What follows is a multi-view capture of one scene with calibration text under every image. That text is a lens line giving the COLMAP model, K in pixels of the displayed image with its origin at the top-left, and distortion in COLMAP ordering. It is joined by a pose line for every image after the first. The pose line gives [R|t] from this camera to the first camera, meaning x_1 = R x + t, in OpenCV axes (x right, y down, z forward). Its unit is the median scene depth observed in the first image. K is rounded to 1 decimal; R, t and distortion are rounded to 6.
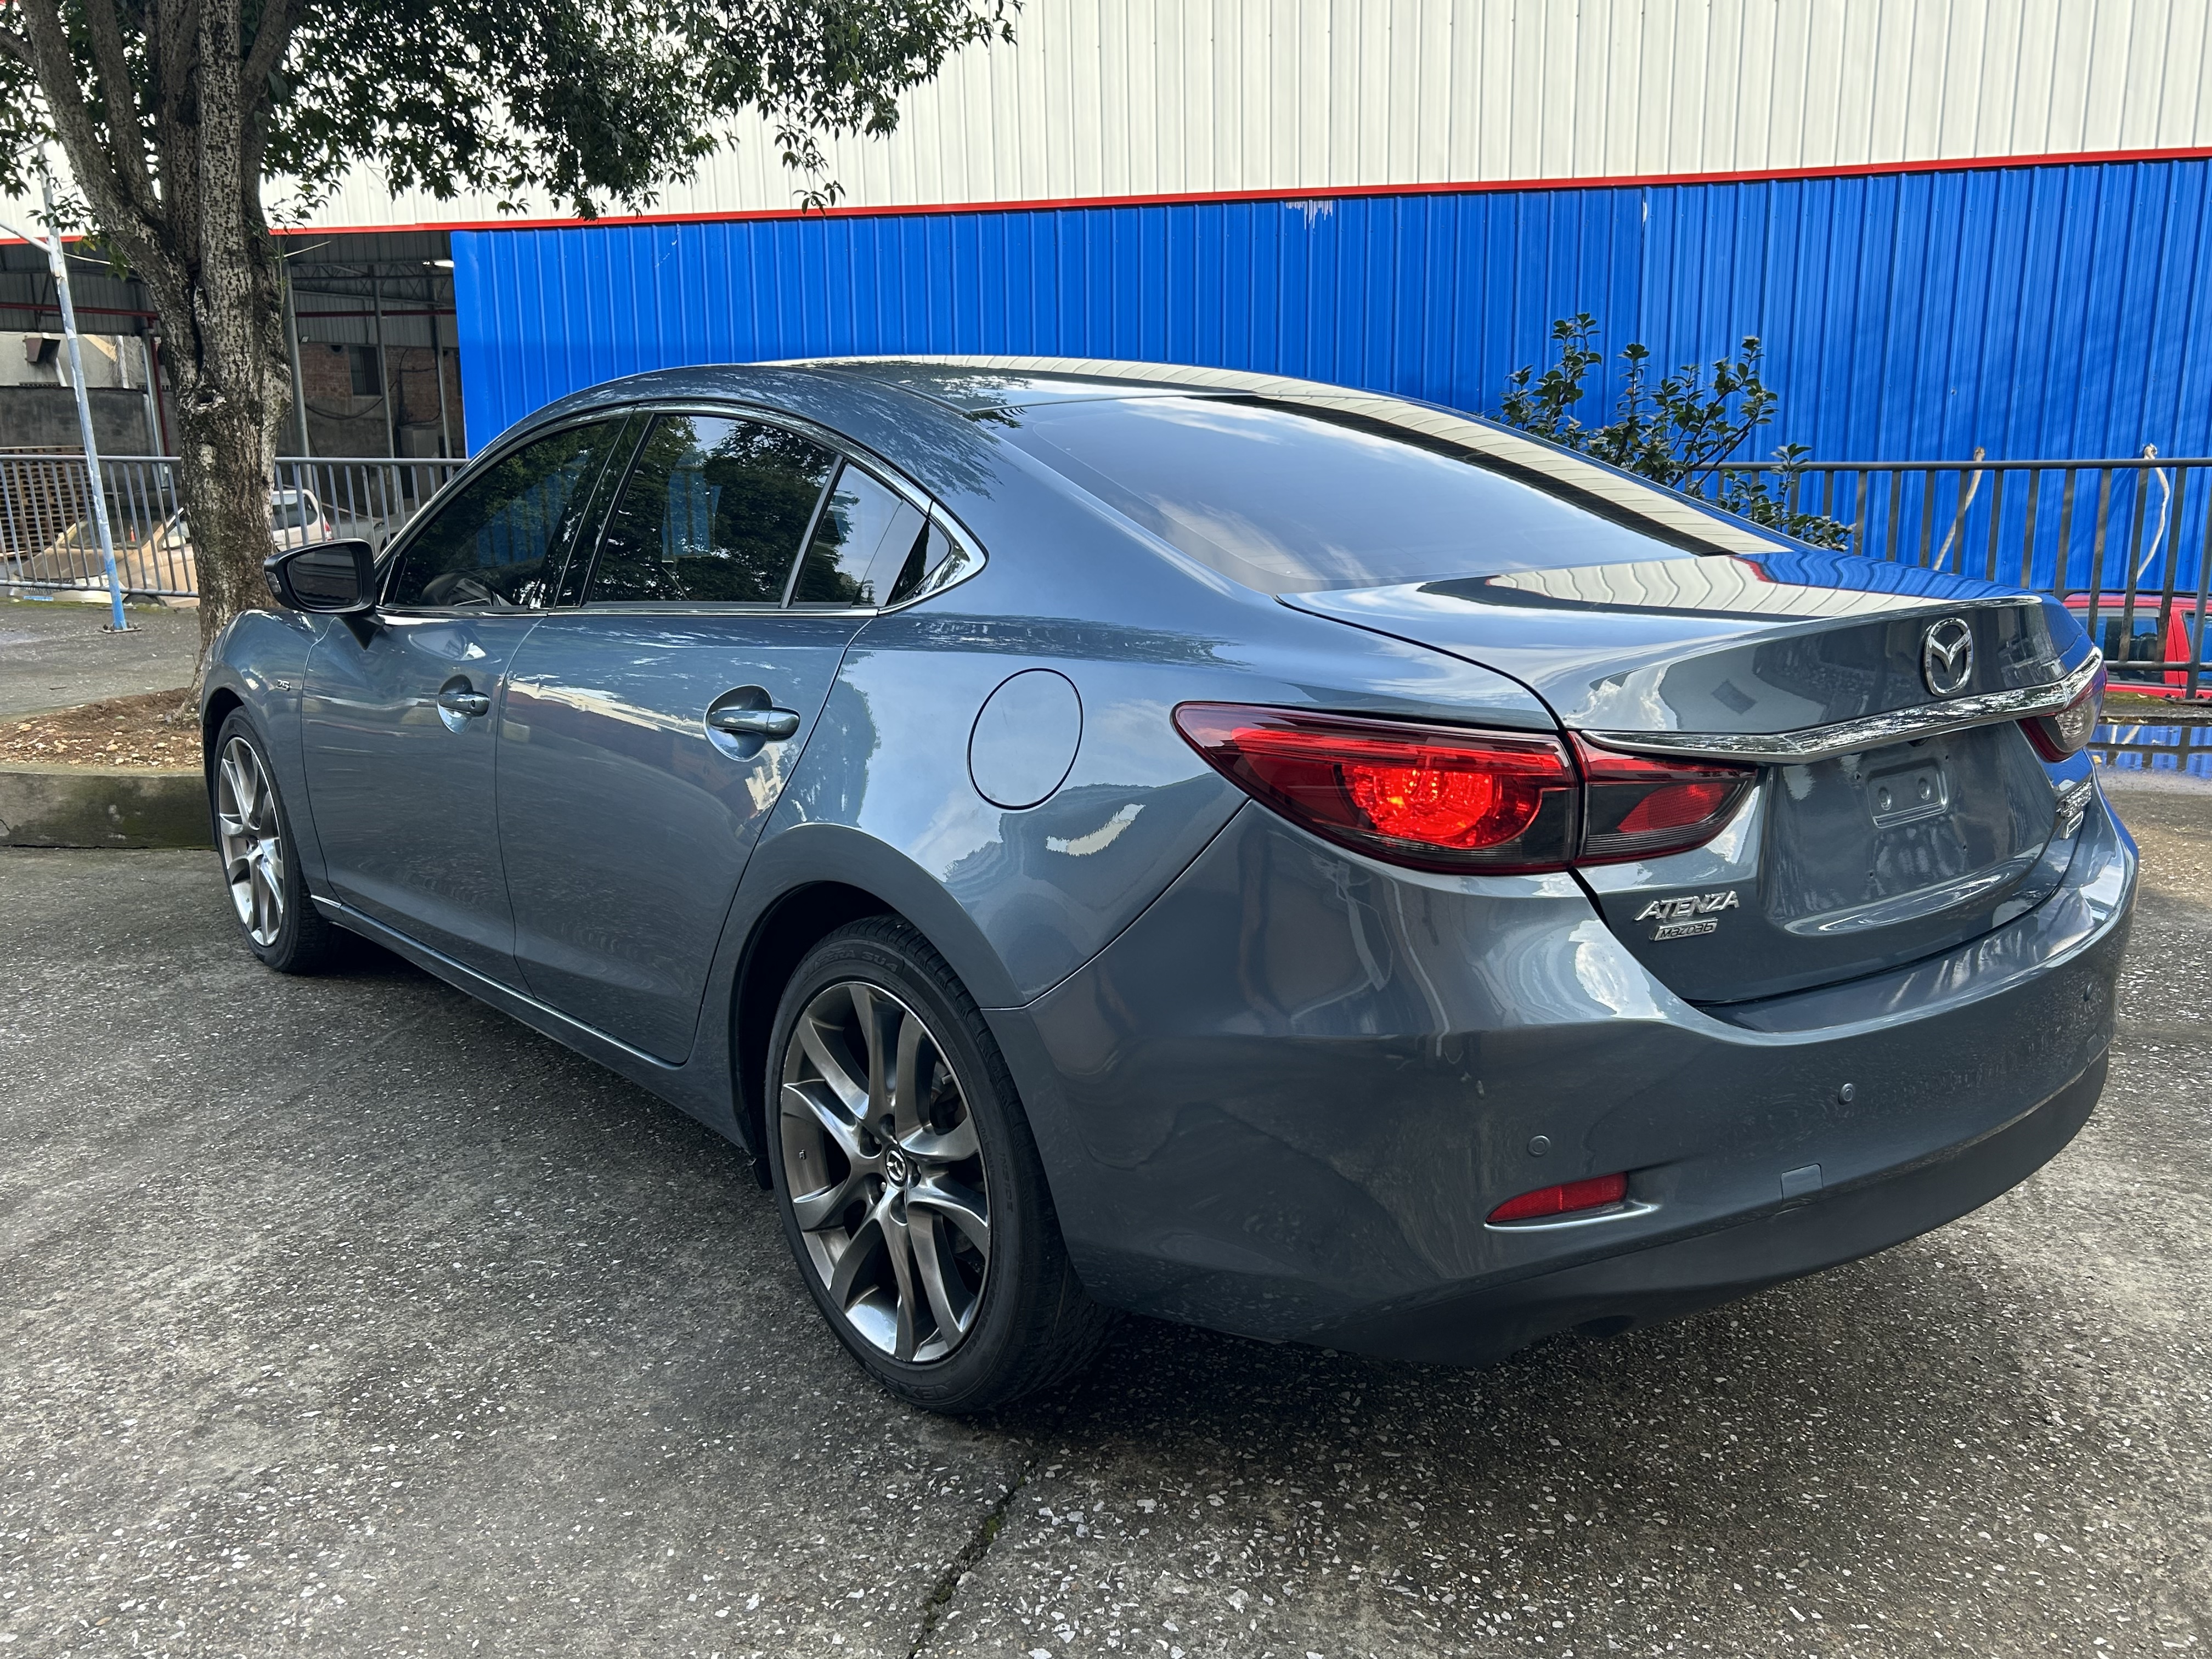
lens RADIAL K [[1920.4, 0, 1130.5], [0, 1920.4, 849.4], [0, 0, 1]] dist [0.024442, -0.005351]
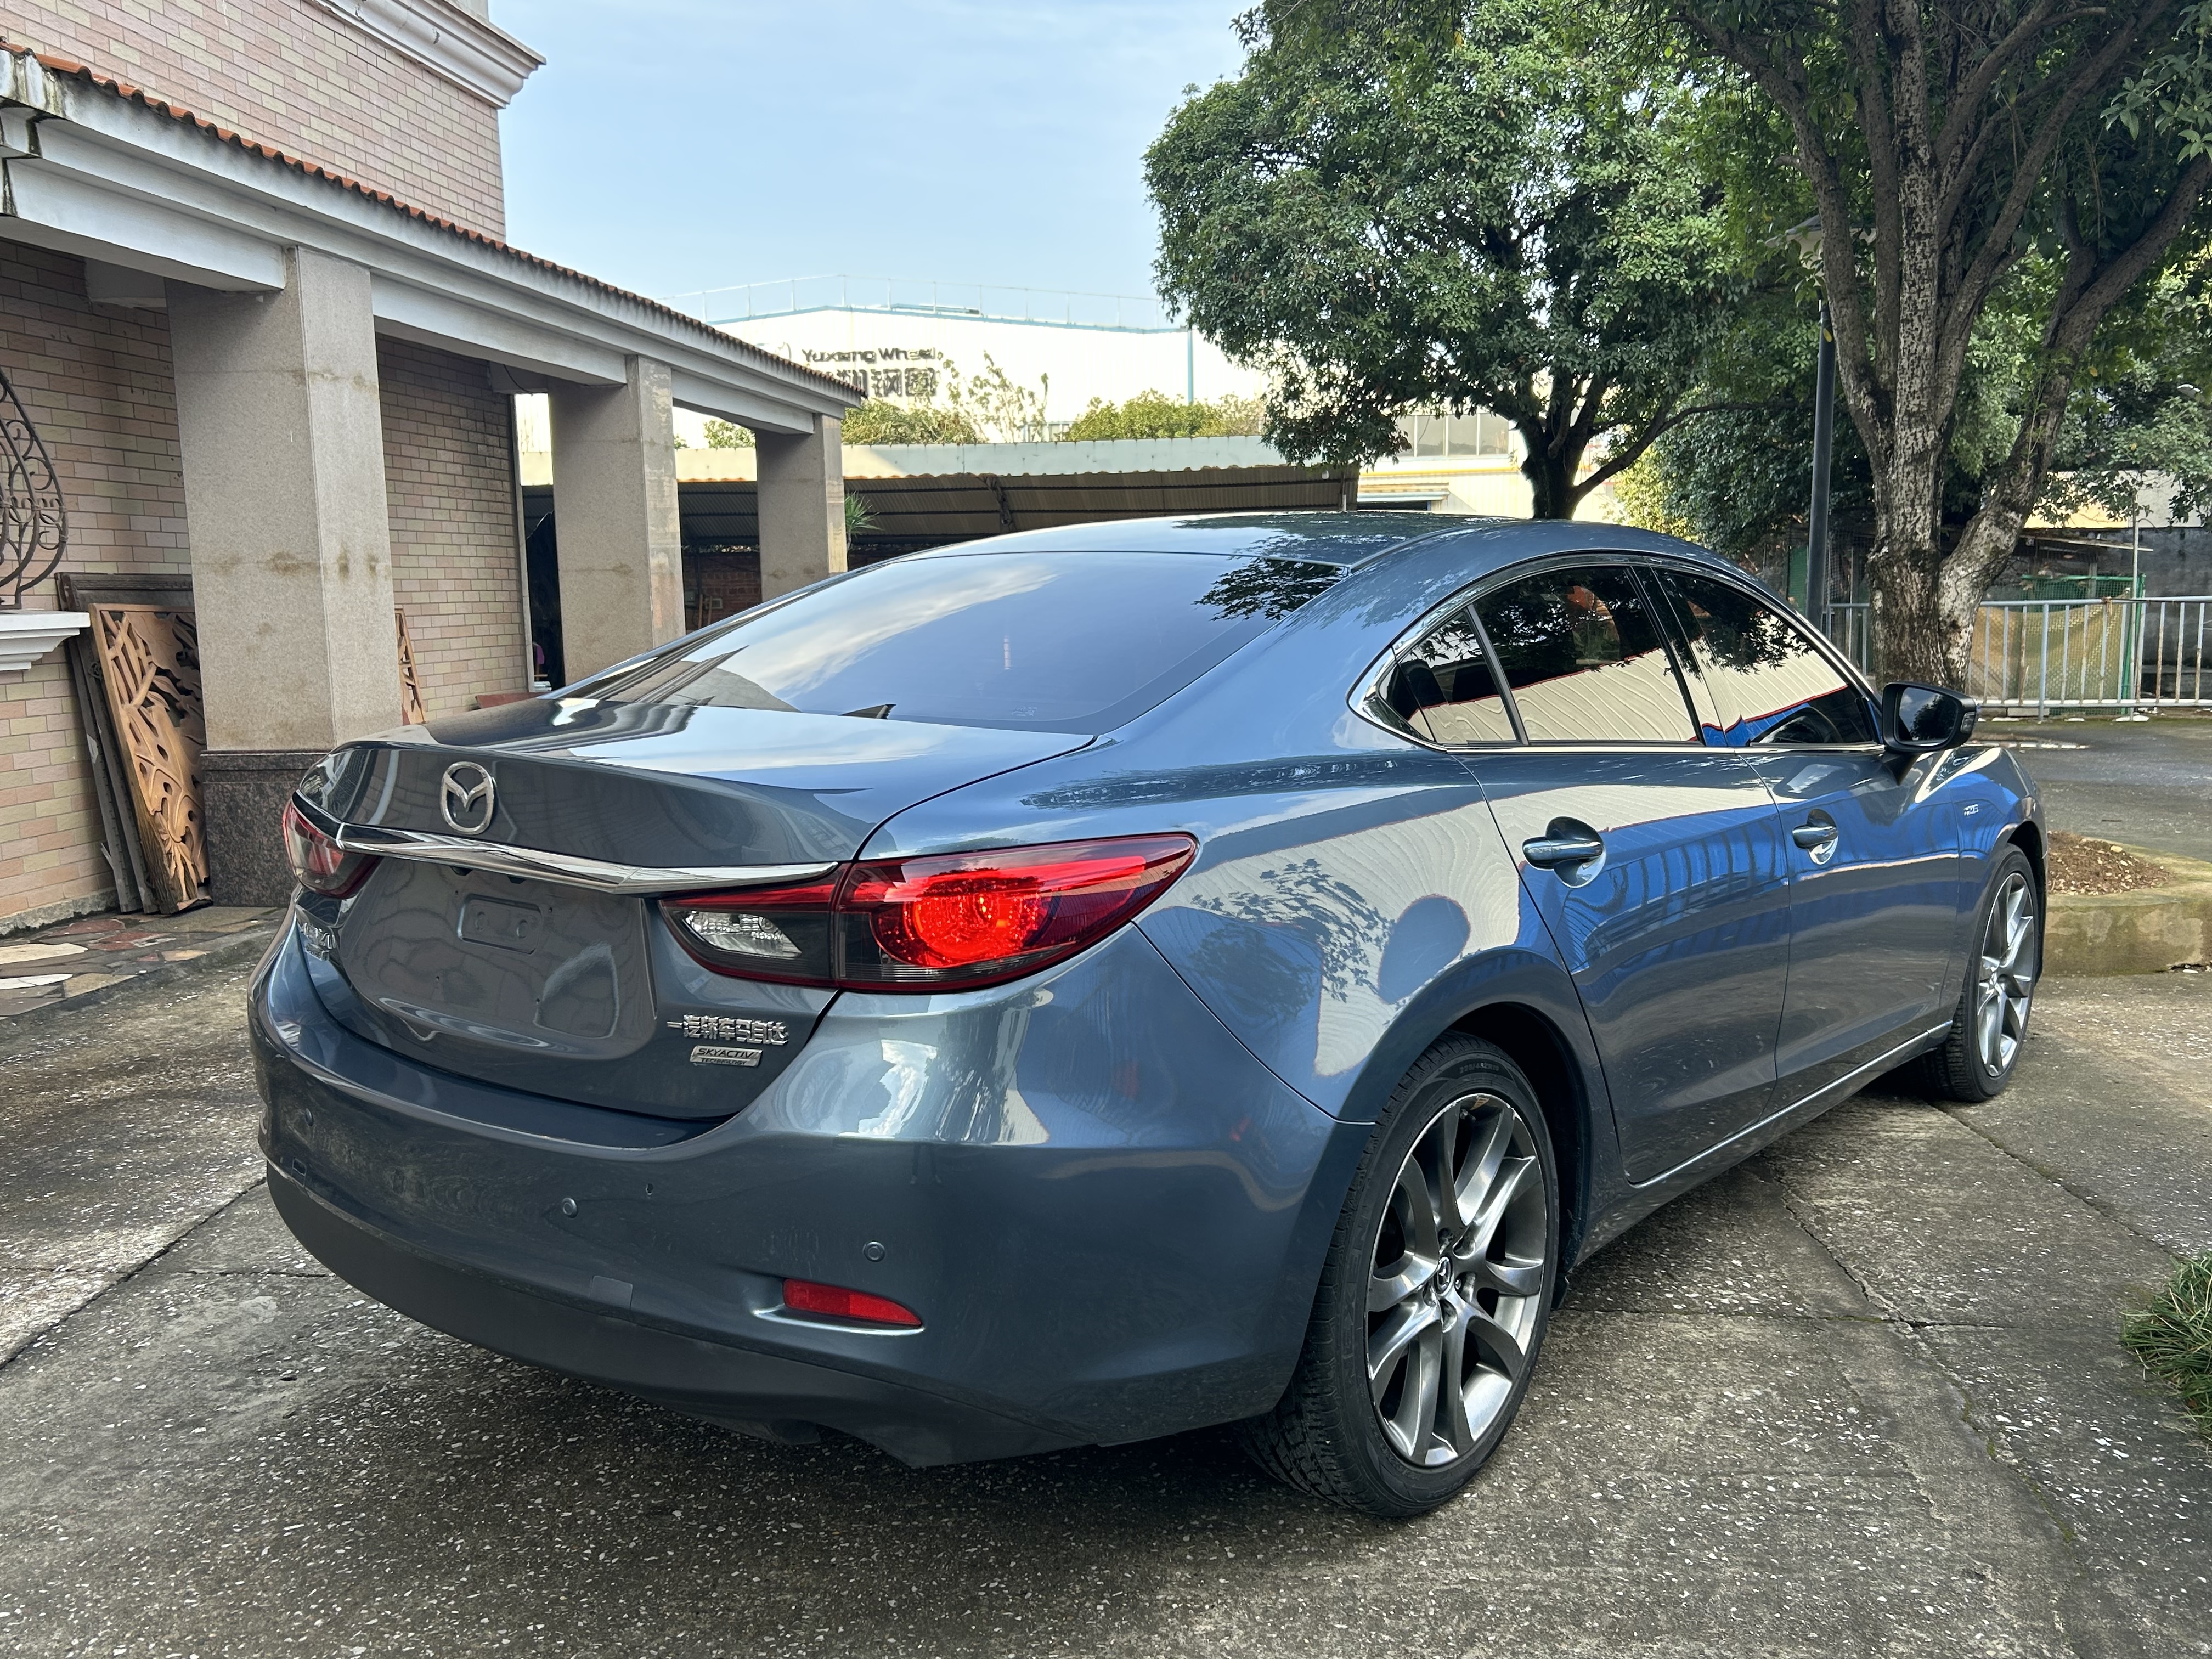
lens RADIAL K [[1920.4, 0, 1098.8], [0, 1920.4, 847.6], [0, 0, 1]] dist [0.024442, -0.005351]
pose [[0.169260, 0.136689, -0.976047, 0.559535], [-0.206378, 0.973296, 0.100515, -0.092322], [0.963722, 0.184421, 0.192949, 0.417930]]
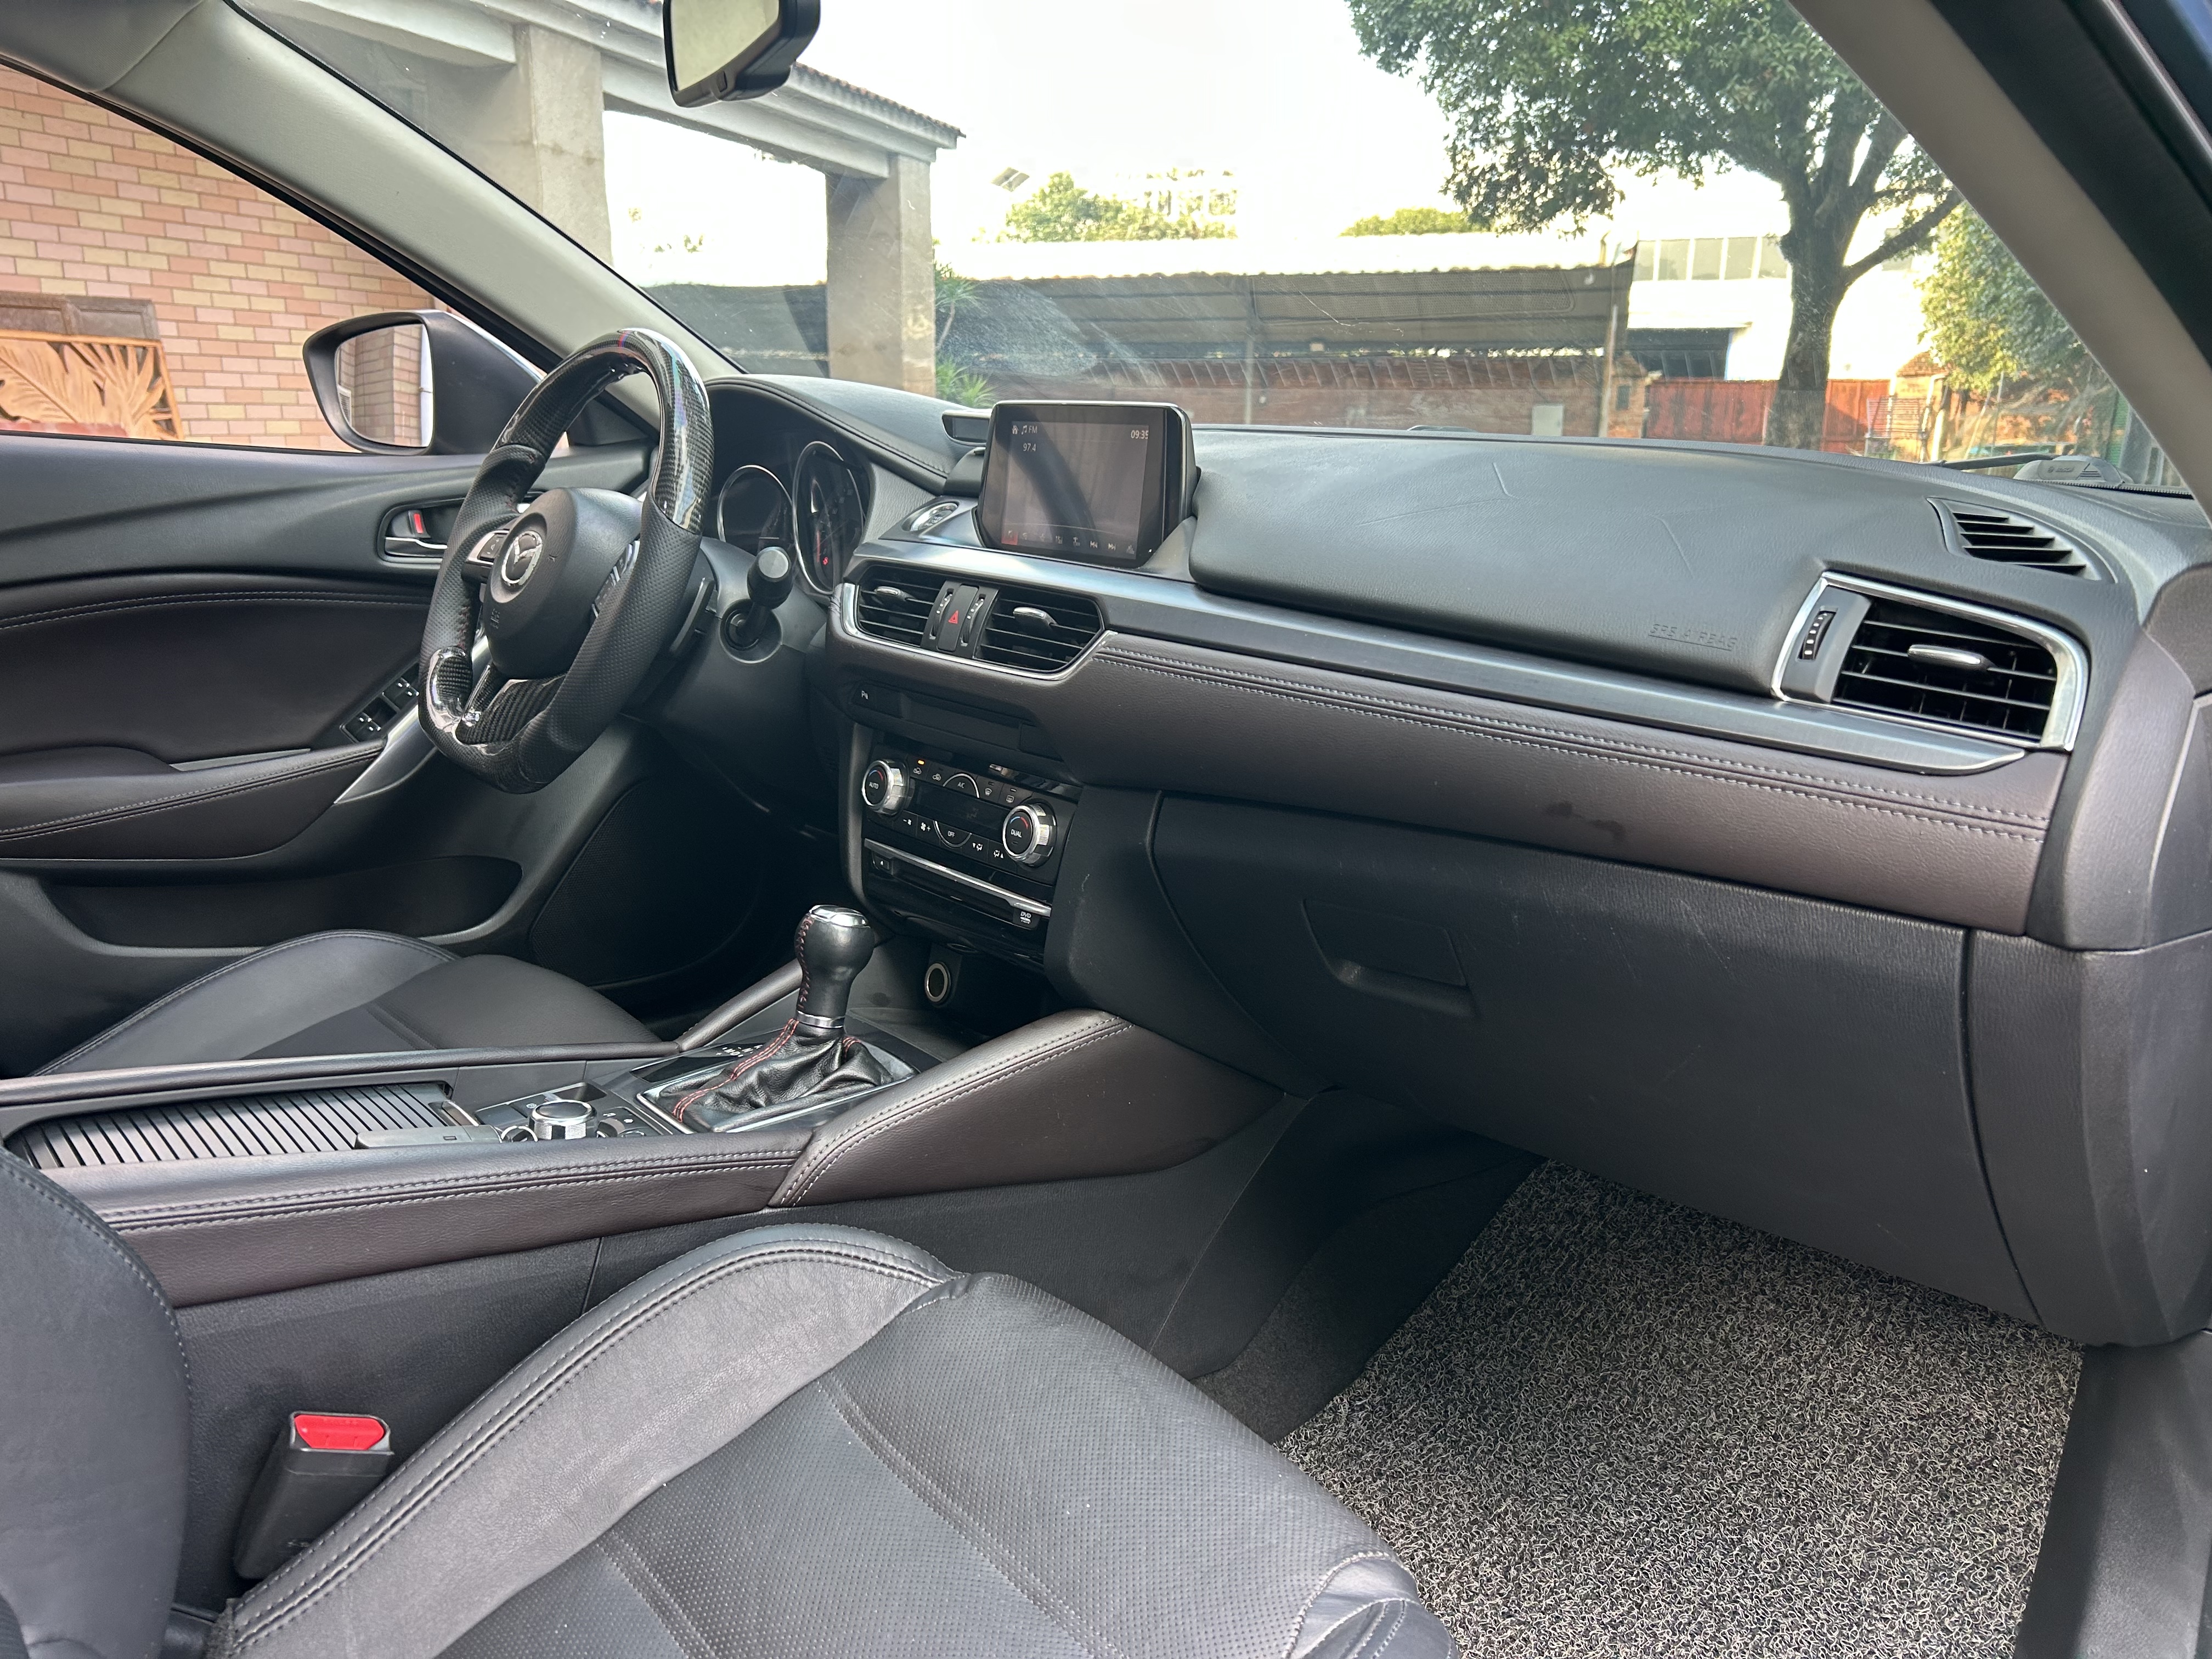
lens RADIAL K [[1661.4, 0, 1125.8], [0, 1661.4, 828.3], [0, 0, 1]] dist [0.030885, -0.032949]
pose [[-0.013596, 0.244463, -0.969563, 0.024740], [-0.233567, 0.942052, 0.240801, -0.111675], [0.972246, 0.229732, 0.044290, 0.733440]]
